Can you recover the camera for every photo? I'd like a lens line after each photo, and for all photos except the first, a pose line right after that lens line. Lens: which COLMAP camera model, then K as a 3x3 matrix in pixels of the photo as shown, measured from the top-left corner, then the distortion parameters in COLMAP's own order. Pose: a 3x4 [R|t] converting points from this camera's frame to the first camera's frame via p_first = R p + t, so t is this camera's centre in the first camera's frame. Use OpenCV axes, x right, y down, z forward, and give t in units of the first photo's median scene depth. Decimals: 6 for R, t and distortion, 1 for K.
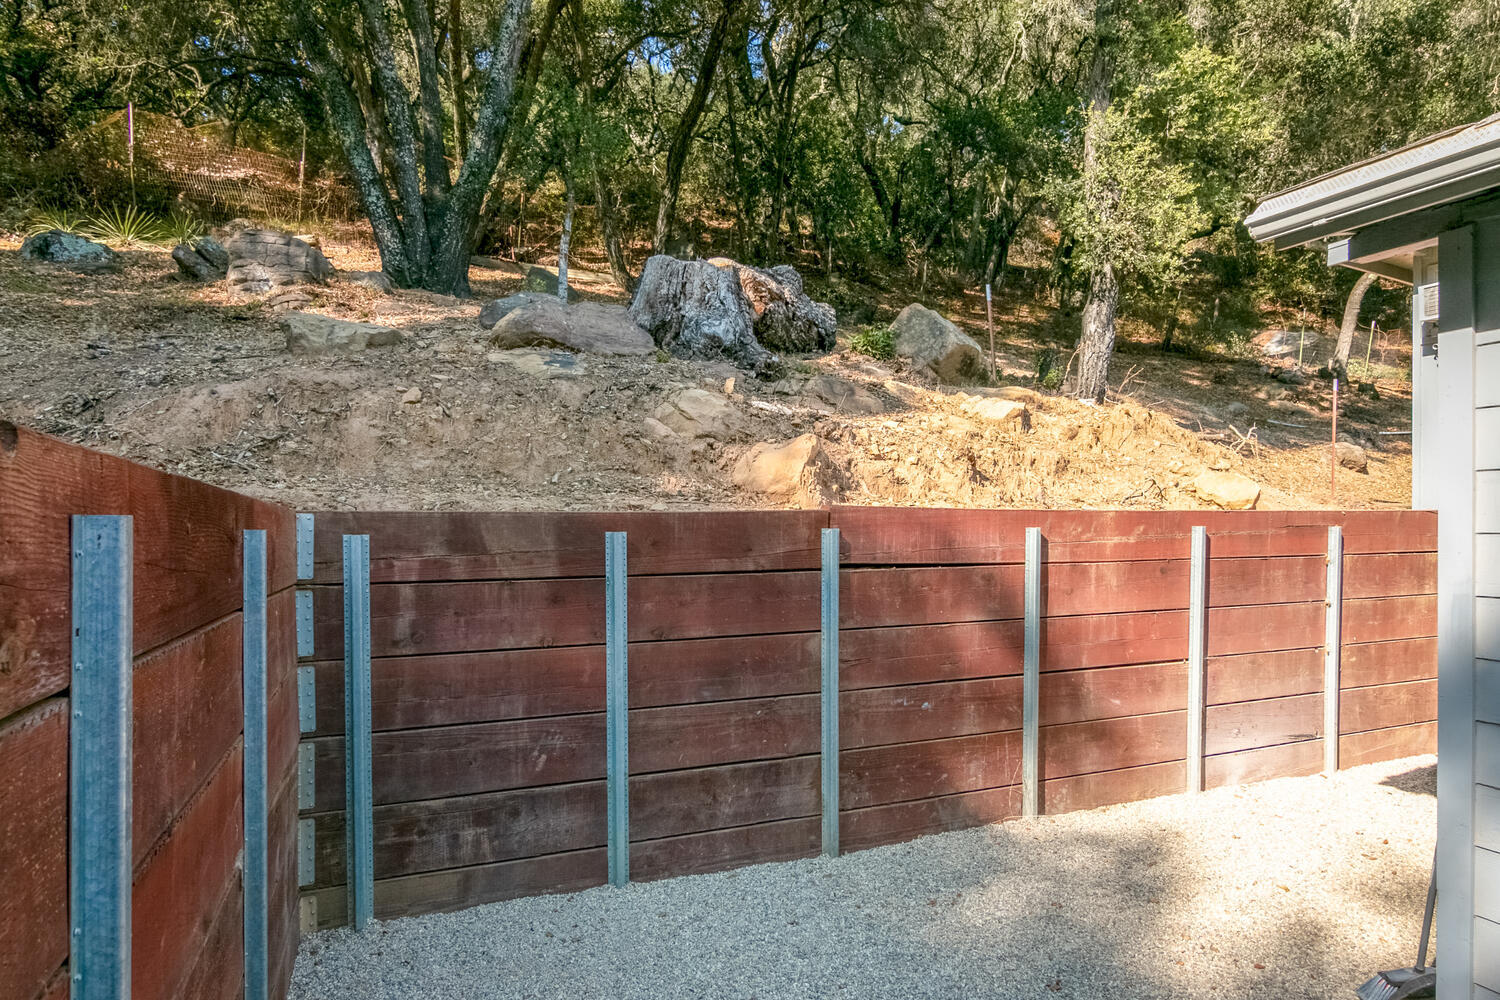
lens RADIAL K [[847.5, 0, 749.3], [0, 847.5, 532.4], [0, 0, 1]] dist [-0.004754, -0.001726]
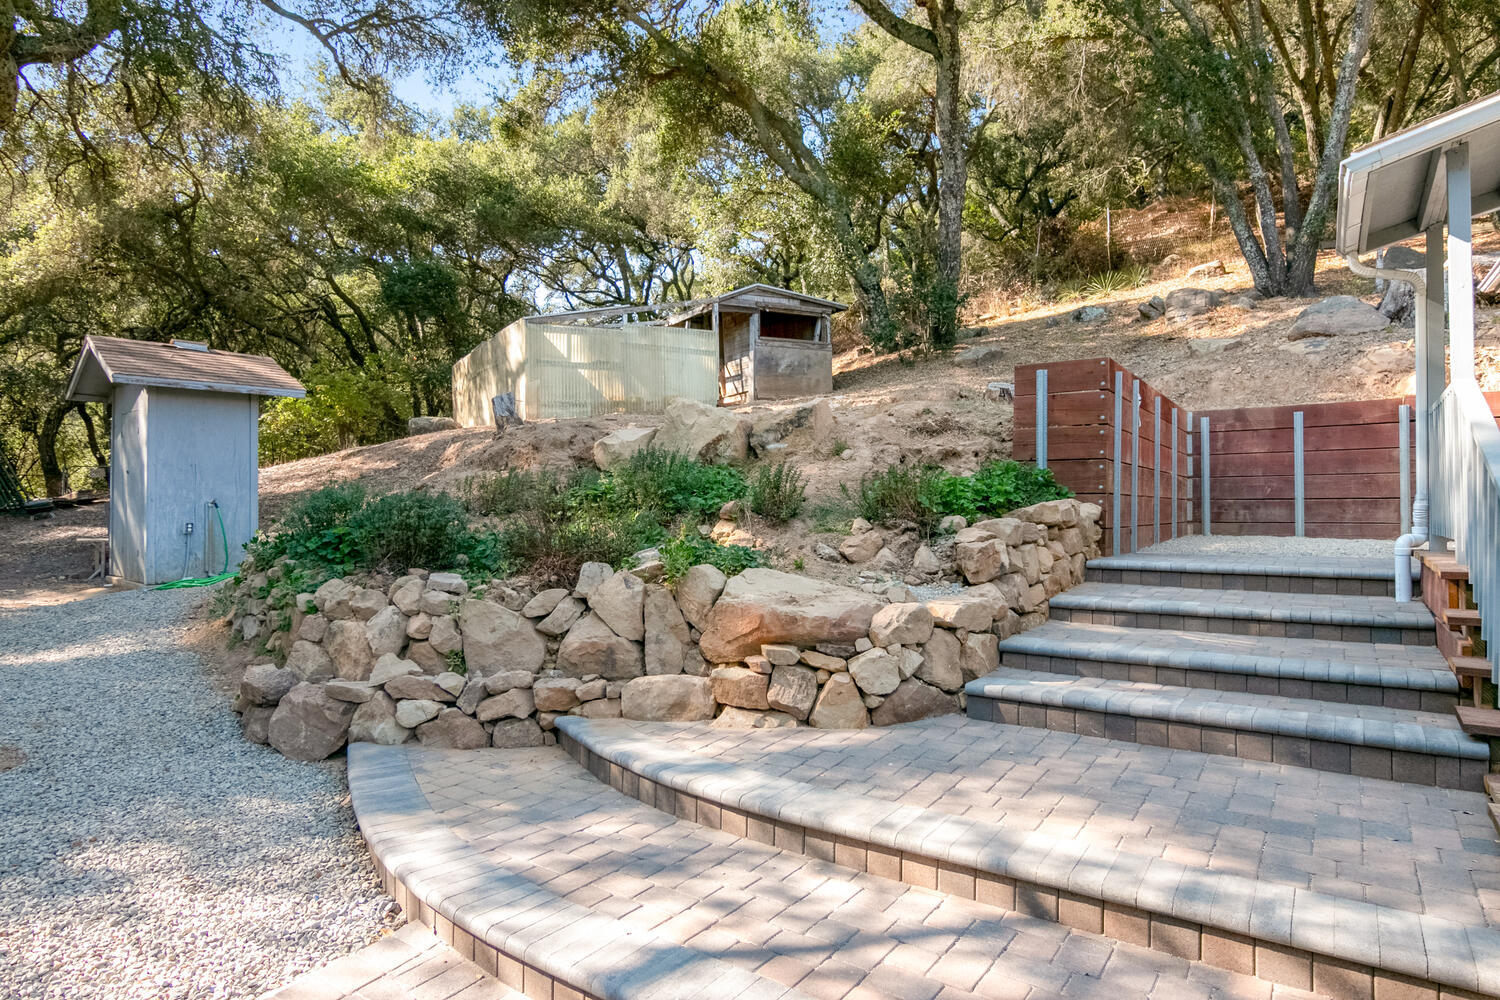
lens RADIAL K [[854.3, 0, 750.0], [0, 854.3, 500.0], [0, 0, 1]] dist [0.001613, 0.001875]
pose [[0.541477, -0.000689, -0.840715, 1.215103], [-0.003918, 0.999987, -0.003343, 0.301604], [0.840706, 0.005104, 0.541467, -2.026796]]
